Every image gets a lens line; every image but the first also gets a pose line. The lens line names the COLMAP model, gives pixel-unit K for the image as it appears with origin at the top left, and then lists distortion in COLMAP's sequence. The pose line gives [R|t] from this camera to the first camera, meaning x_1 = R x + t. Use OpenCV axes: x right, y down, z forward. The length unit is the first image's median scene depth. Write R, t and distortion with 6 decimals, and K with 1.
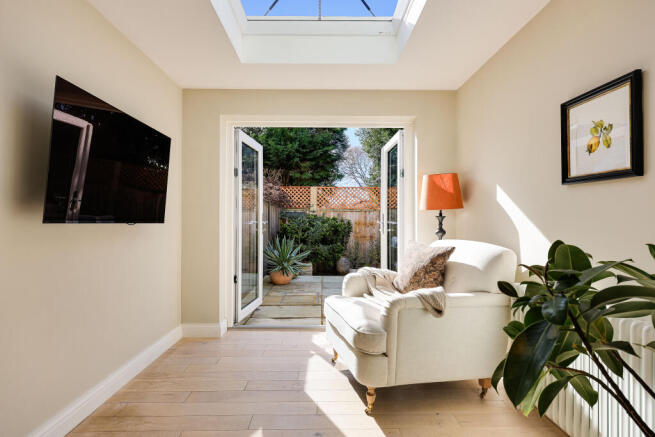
lens RADIAL K [[356.2, 0, 328.2], [0, 356.2, 217.6], [0, 0, 1]] dist [0.001349, 0.000140]
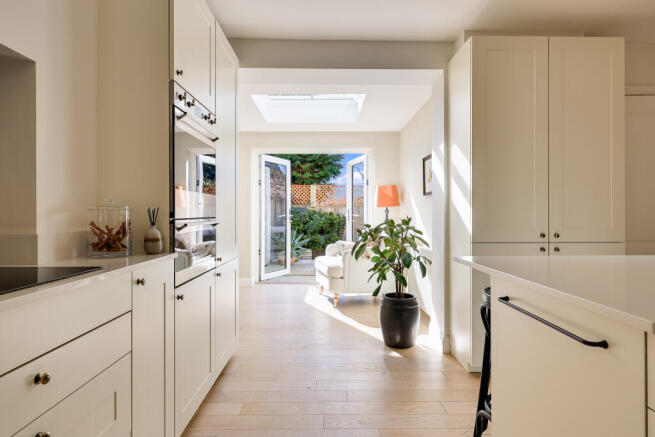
lens RADIAL K [[376.9, 0, 327.1], [0, 376.9, 216.0], [0, 0, 1]] dist [-0.005043, -0.000626]
pose [[0.999931, -0.002215, -0.011495, 0.025986], [0.002318, 0.999958, 0.008918, 0.001517], [0.011475, -0.008944, 0.999894, -0.312211]]
